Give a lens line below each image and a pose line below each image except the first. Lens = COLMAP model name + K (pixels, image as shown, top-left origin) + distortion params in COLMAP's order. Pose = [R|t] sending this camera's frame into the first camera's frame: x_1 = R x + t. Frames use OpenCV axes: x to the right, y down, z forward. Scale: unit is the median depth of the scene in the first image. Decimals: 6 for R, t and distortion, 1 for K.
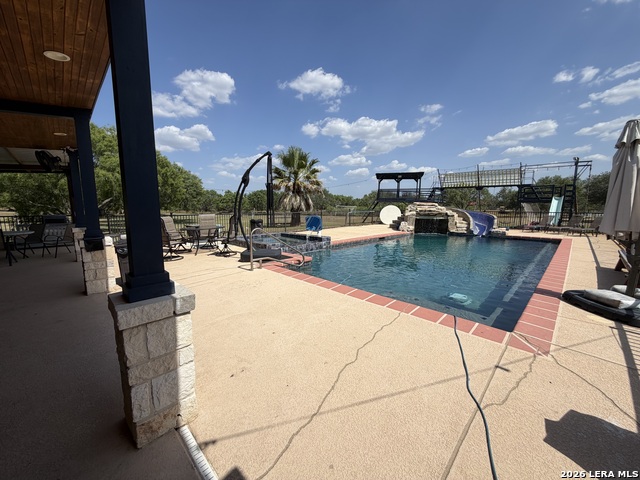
lens RADIAL K [[256.5, 0, 319.4], [0, 256.5, 237.7], [0, 0, 1]] dist [-0.002480, -0.000397]
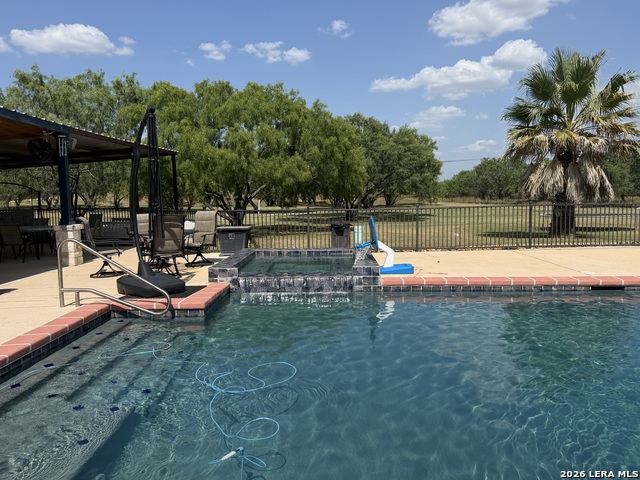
lens RADIAL K [[481.3, 0, 318.9], [0, 481.3, 241.0], [0, 0, 1]] dist [-0.000620, -0.007191]
pose [[0.643980, 0.069168, -0.761909, 0.272735], [-0.076987, 0.996708, 0.025412, -0.027412], [0.761158, 0.042292, 0.647186, 0.177888]]
